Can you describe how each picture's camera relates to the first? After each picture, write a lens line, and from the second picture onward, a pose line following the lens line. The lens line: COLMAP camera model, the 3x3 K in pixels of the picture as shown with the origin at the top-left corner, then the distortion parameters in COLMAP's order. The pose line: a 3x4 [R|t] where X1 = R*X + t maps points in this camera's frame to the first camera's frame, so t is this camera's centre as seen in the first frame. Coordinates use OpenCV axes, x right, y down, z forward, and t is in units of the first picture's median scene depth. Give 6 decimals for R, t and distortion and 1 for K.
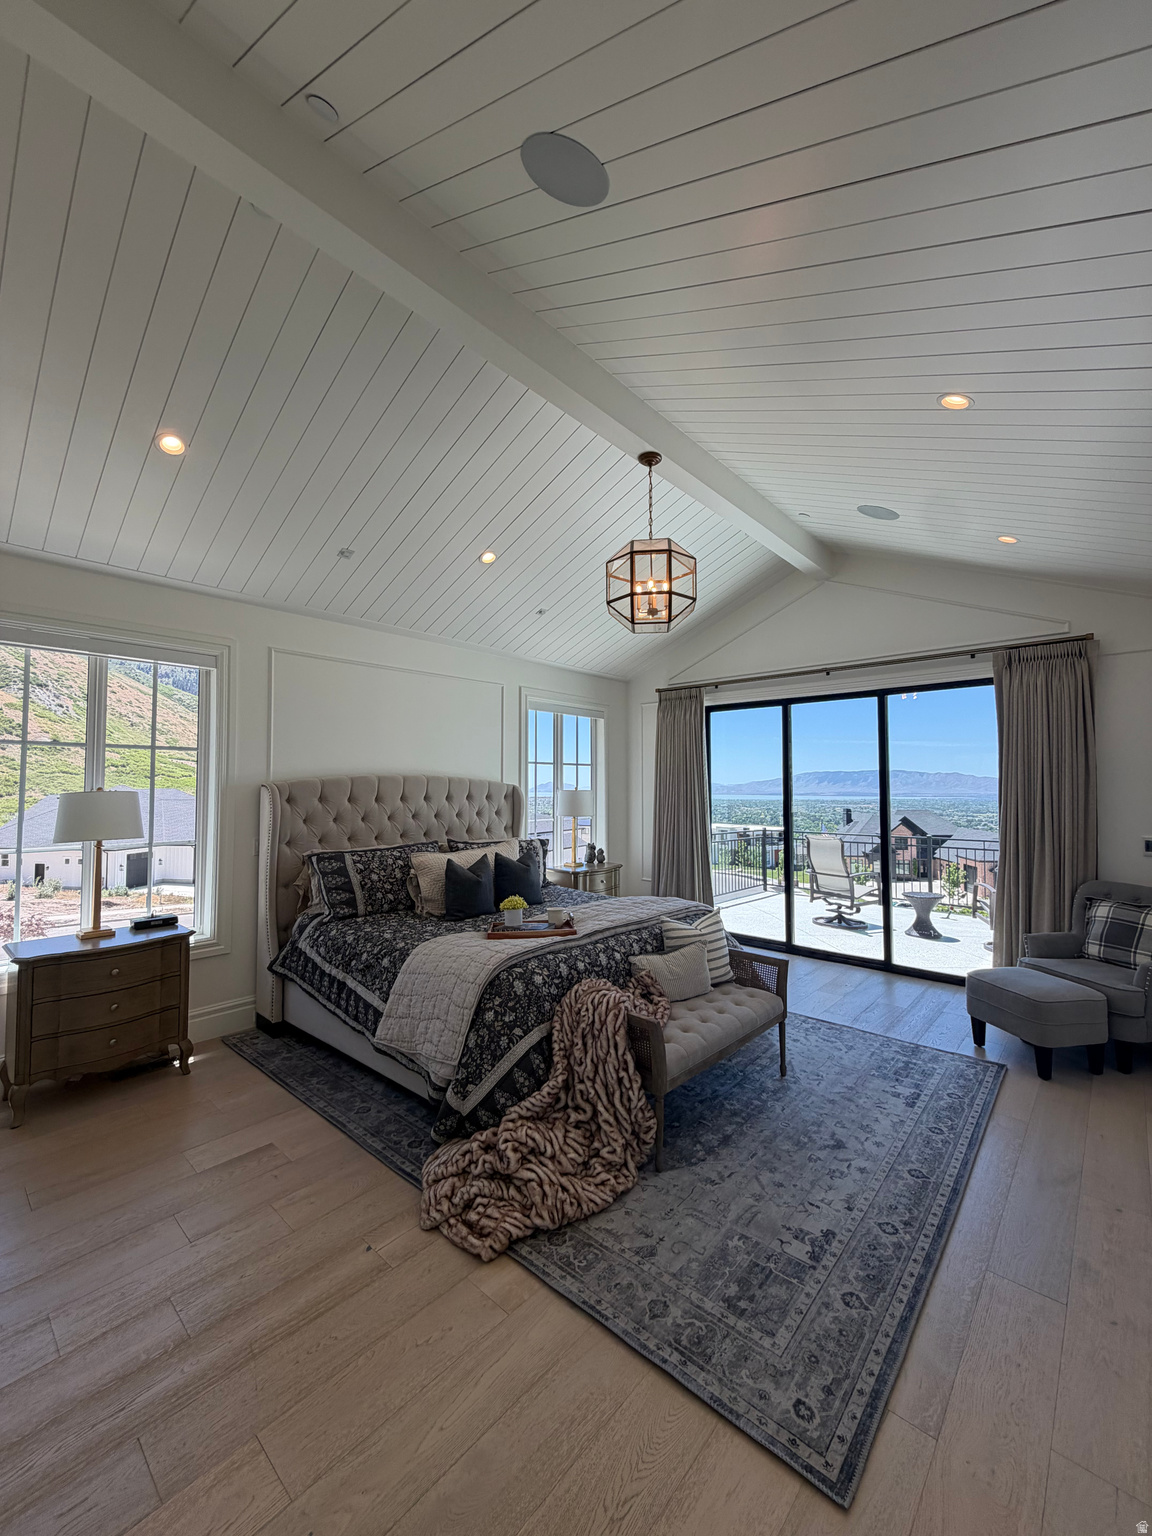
lens RADIAL K [[611.3, 0, 583.4], [0, 611.3, 767.8], [0, 0, 1]] dist [0.000383, -0.000407]
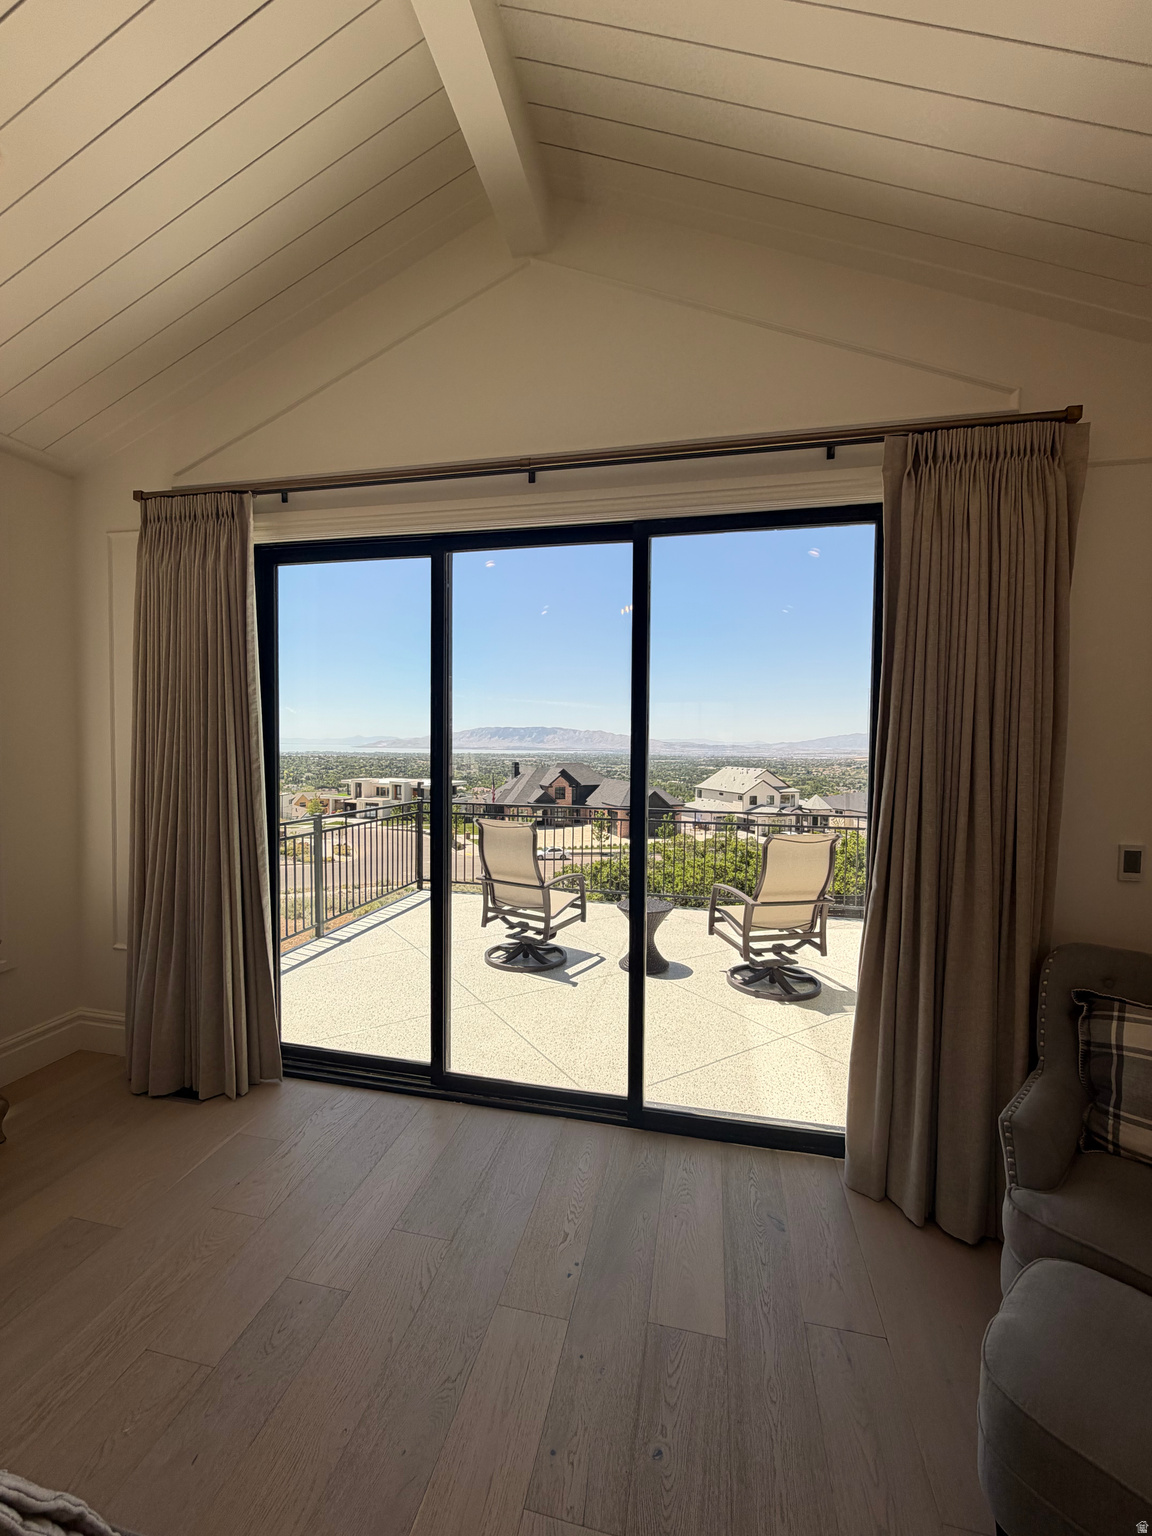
lens RADIAL K [[611.3, 0, 584.7], [0, 611.3, 755.1], [0, 0, 1]] dist [0.000383, -0.000407]
pose [[0.868080, 0.001975, 0.496421, 0.181301], [-0.029254, 0.998458, 0.047184, 0.019320], [-0.495562, -0.055482, 0.866799, 0.495132]]
